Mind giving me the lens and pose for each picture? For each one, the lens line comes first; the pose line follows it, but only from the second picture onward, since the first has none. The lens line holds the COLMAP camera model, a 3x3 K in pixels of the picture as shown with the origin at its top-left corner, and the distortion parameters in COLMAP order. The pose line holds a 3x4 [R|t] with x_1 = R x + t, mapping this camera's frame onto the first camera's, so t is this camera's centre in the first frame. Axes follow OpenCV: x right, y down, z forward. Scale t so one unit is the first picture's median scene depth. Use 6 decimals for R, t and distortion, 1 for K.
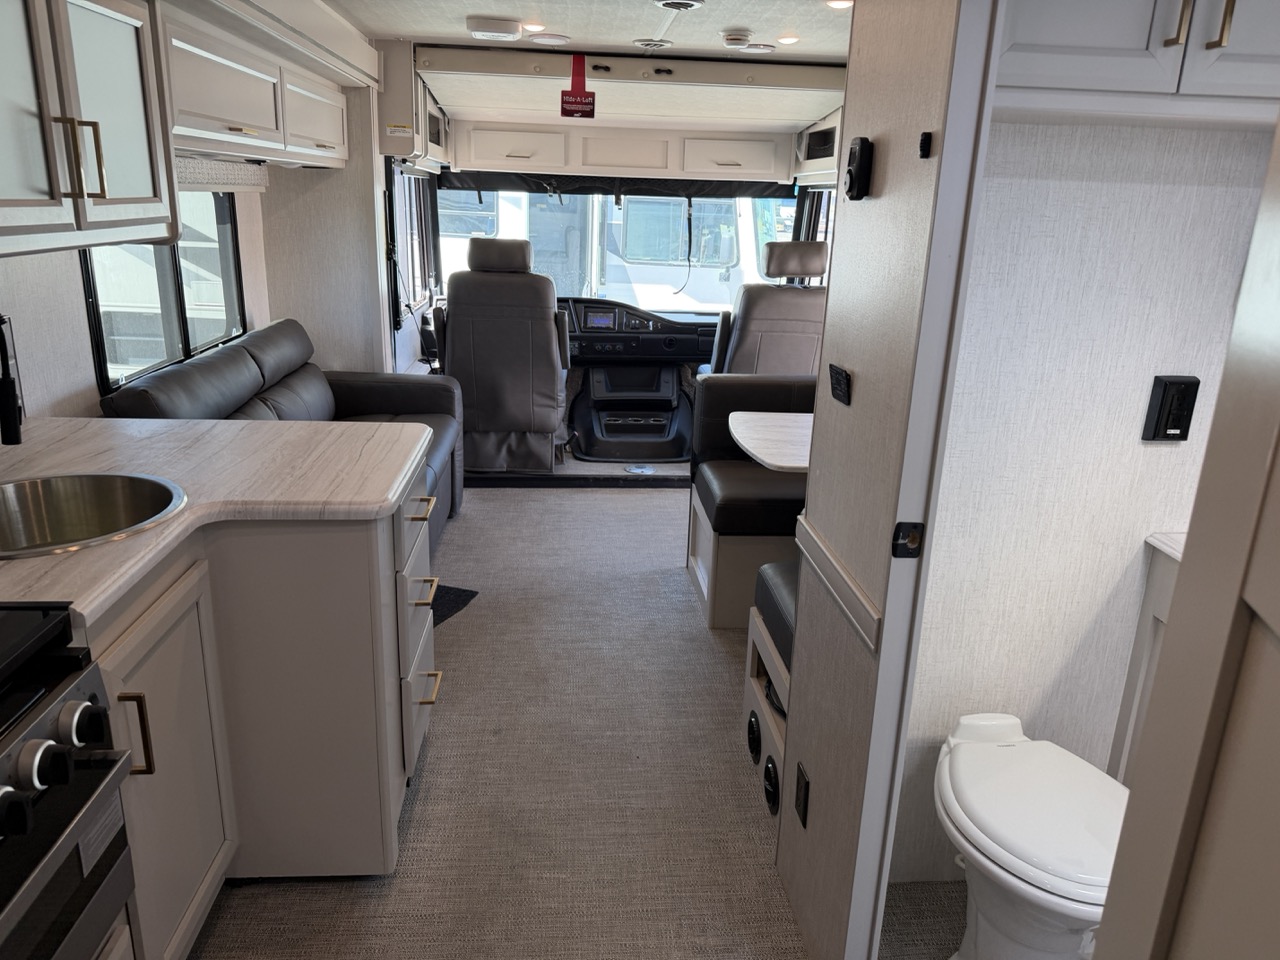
lens RADIAL K [[899.6, 0, 639.9], [0, 899.6, 486.3], [0, 0, 1]] dist [0.055344, -0.065686]
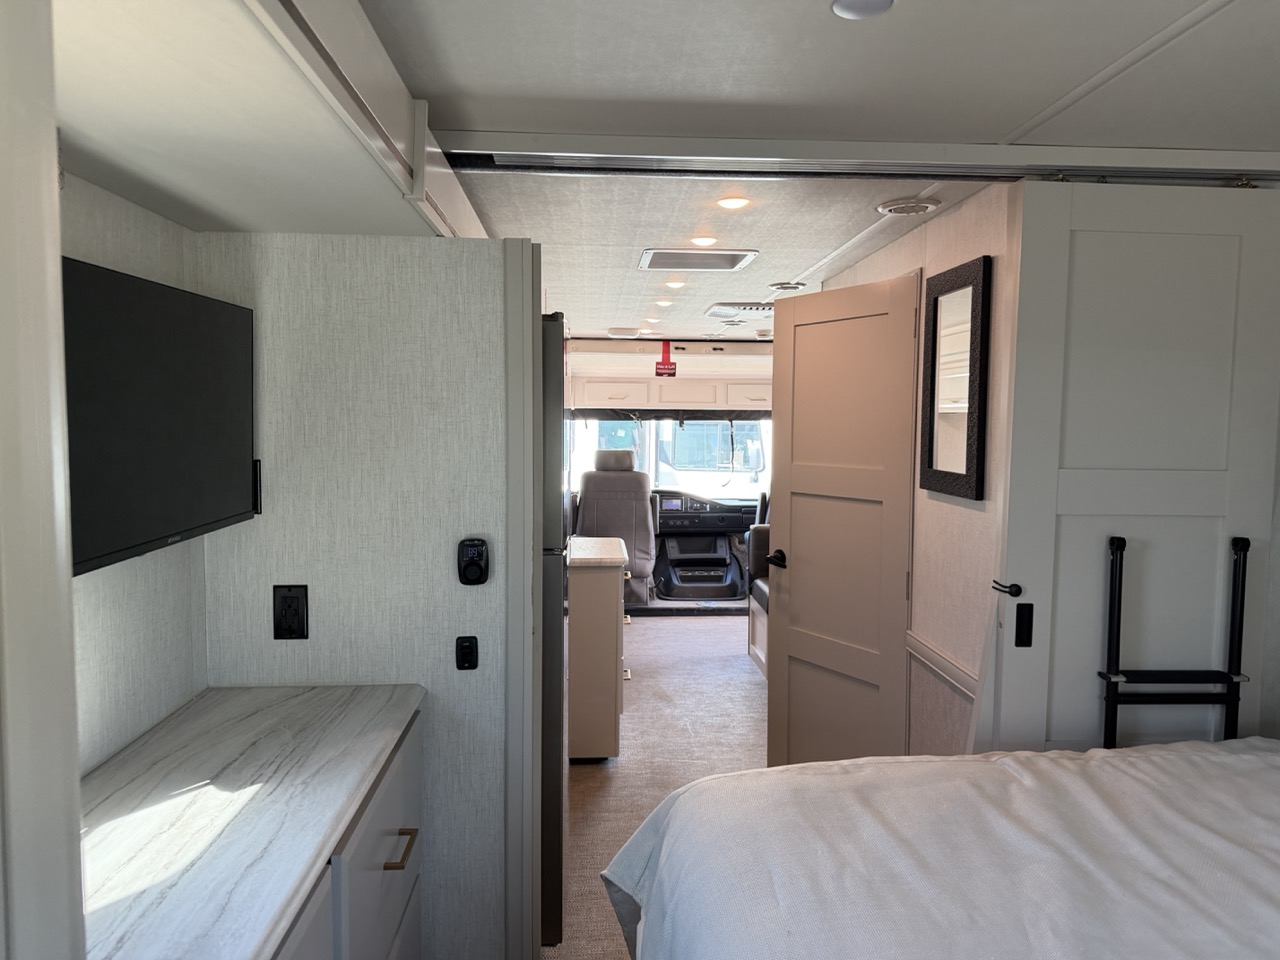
lens RADIAL K [[899.6, 0, 638.2], [0, 899.6, 470.9], [0, 0, 1]] dist [0.055344, -0.065686]
pose [[0.999430, -0.023353, -0.024387, -0.074055], [0.016545, 0.968309, -0.249207, 0.138024], [0.029434, 0.248661, 0.968143, -0.458614]]
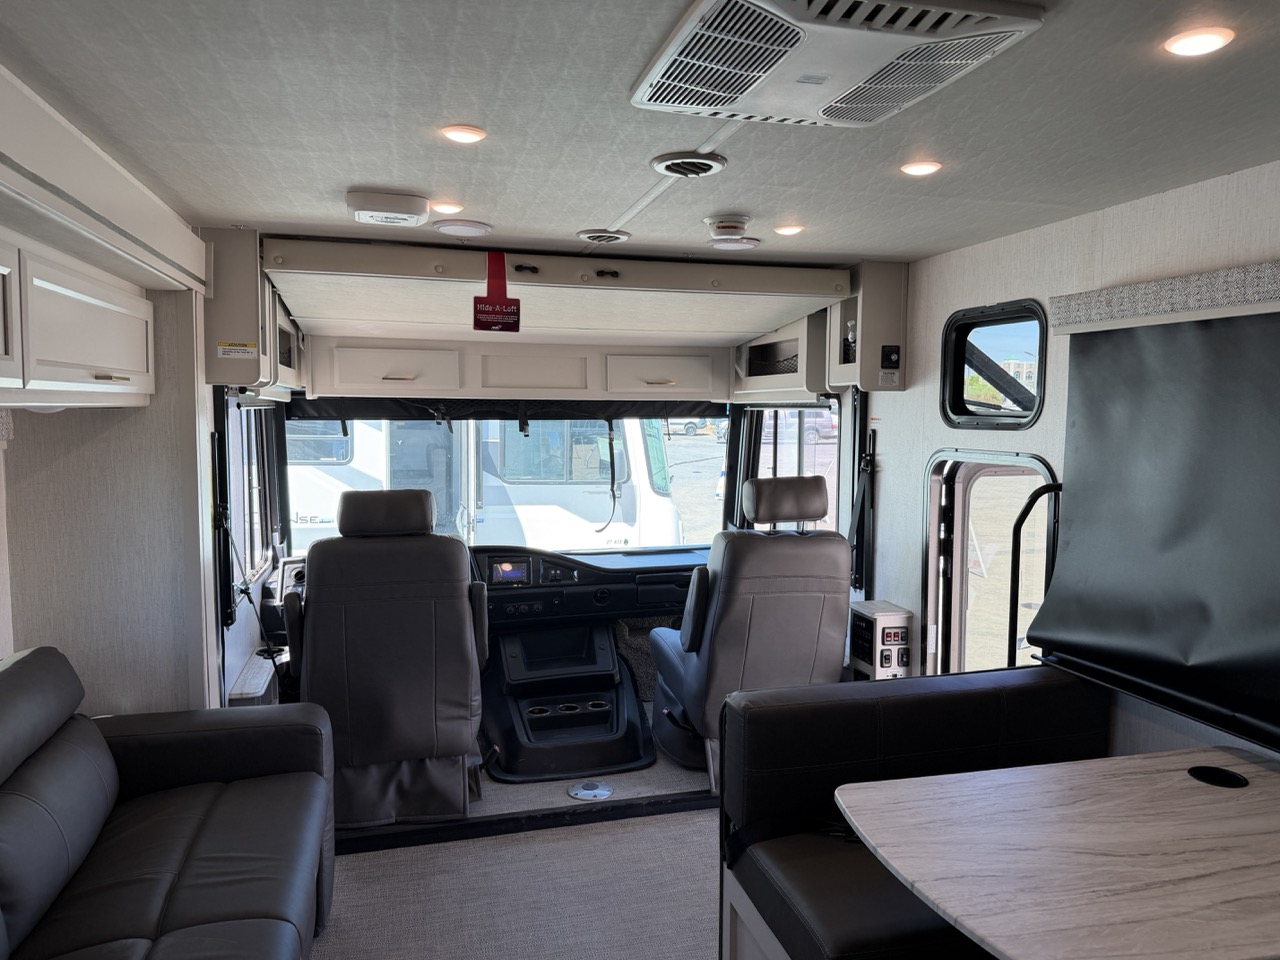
lens RADIAL K [[899.6, 0, 662.1], [0, 899.6, 484.7], [0, 0, 1]] dist [0.055344, -0.065686]
pose [[0.980075, -0.043374, 0.193833, -0.076014], [0.084596, 0.974084, -0.209771, -0.105655], [-0.179711, 0.221988, 0.958345, 0.266008]]
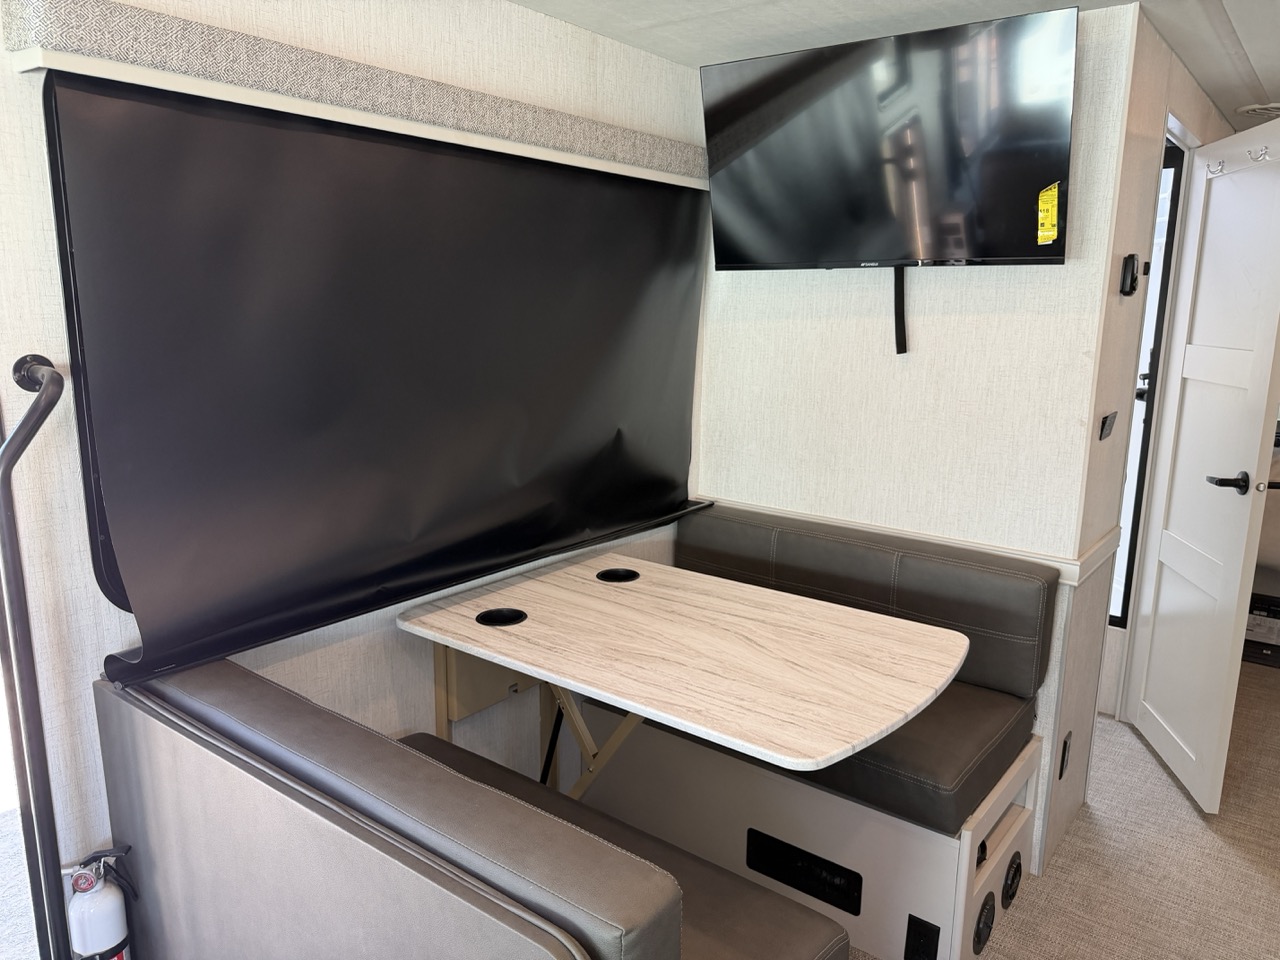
lens RADIAL K [[899.6, 0, 644.5], [0, 899.6, 484.6], [0, 0, 1]] dist [0.055344, -0.065686]
pose [[-0.732103, -0.174720, 0.658406, -0.066899], [0.170908, 0.888519, 0.425822, -0.262715], [-0.659406, 0.424272, -0.620626, 0.835333]]
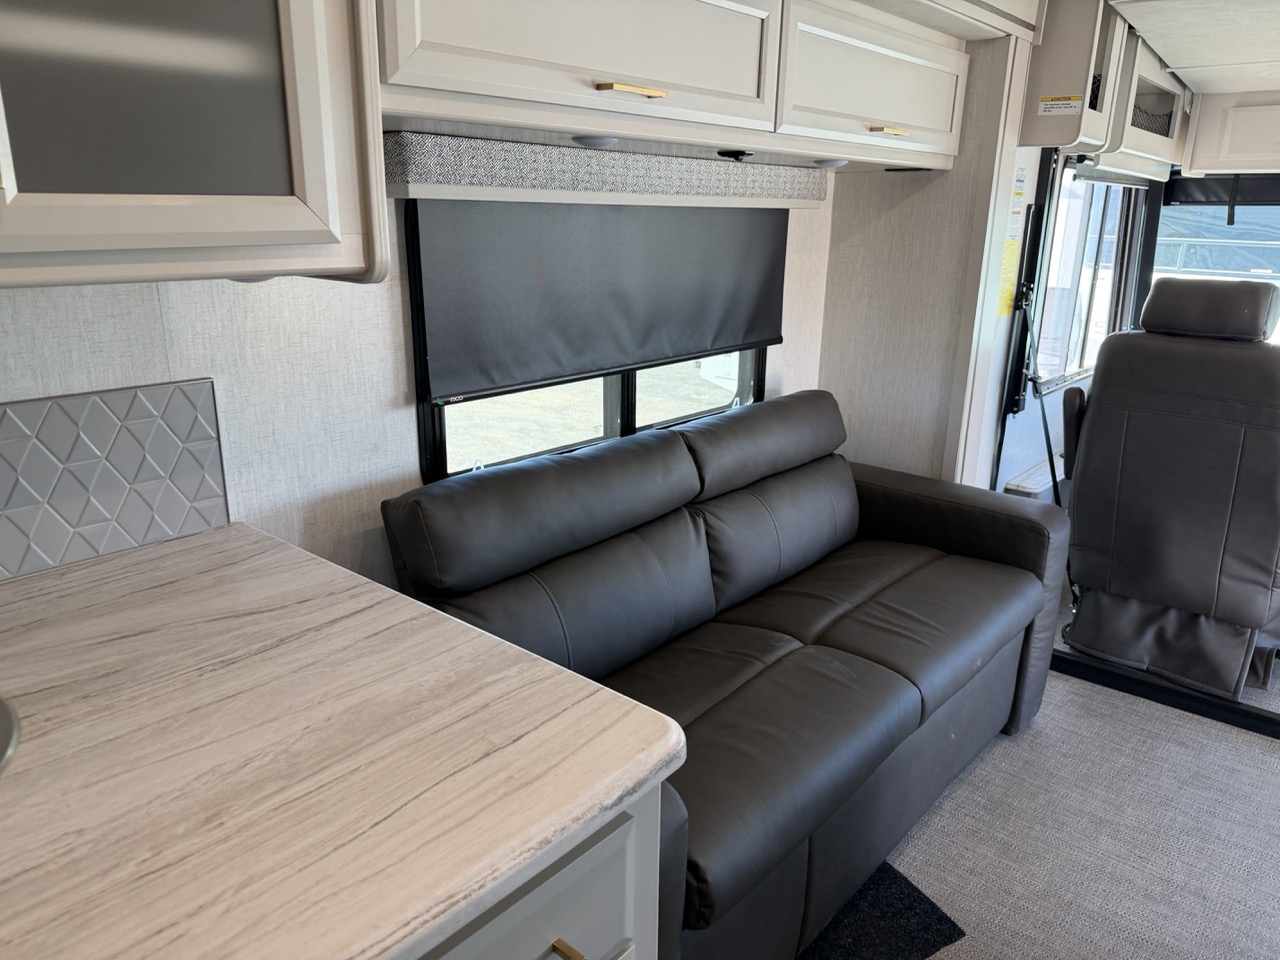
lens RADIAL K [[899.6, 0, 638.7], [0, 899.6, 486.8], [0, 0, 1]] dist [0.055344, -0.065686]
pose [[0.702060, 0.181797, -0.688522, 0.005925], [-0.206674, 0.977266, 0.047299, -0.095454], [0.681468, 0.109093, 0.723672, 0.339322]]
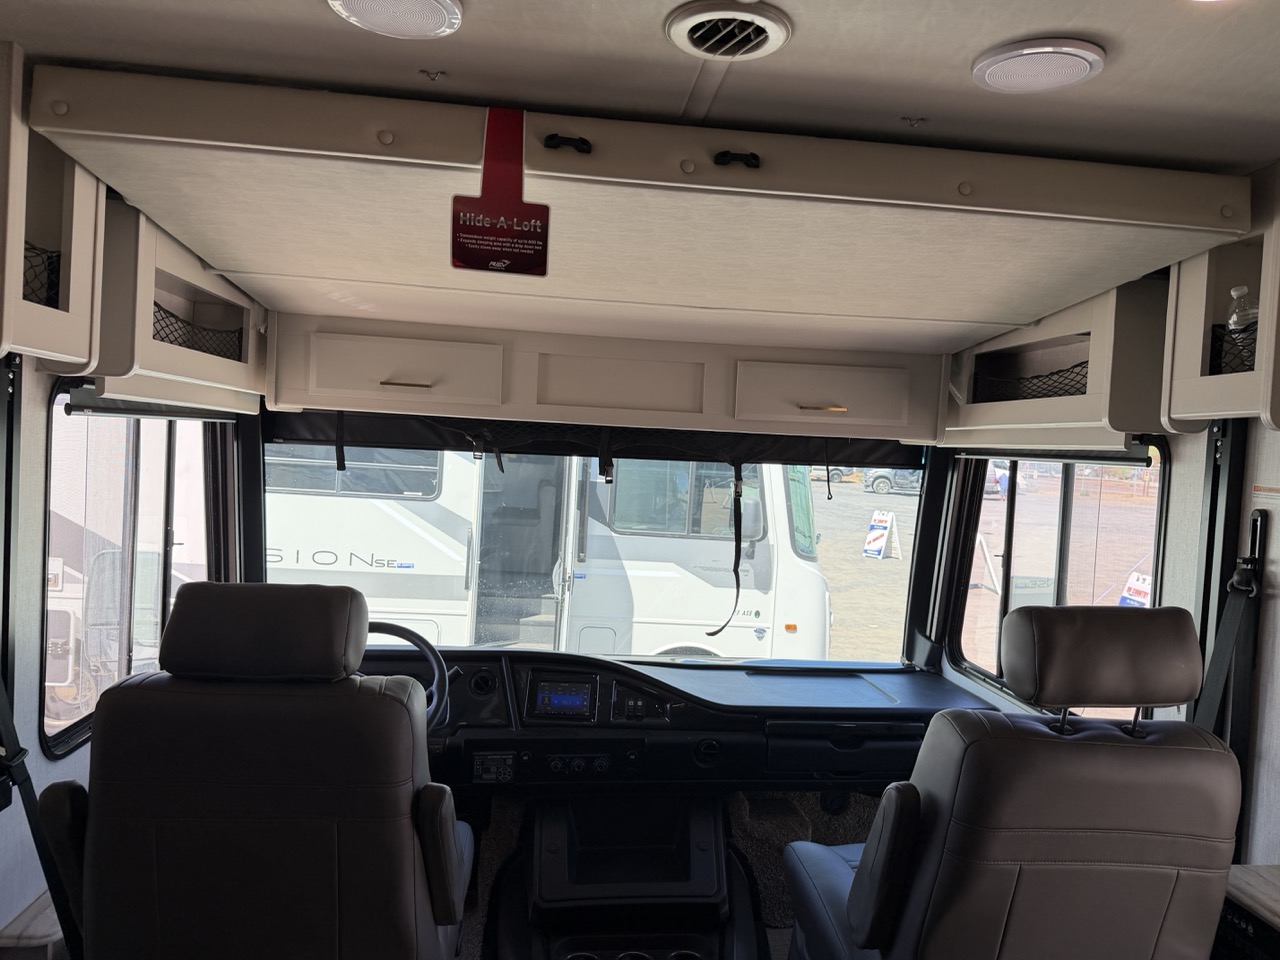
lens RADIAL K [[899.6, 0, 632.6], [0, 899.6, 475.4], [0, 0, 1]] dist [0.055344, -0.065686]
pose [[0.999787, 0.018132, 0.009834, -0.015939], [-0.014804, 0.962739, -0.270028, -0.209805], [-0.014363, 0.269825, 0.962802, 0.609693]]
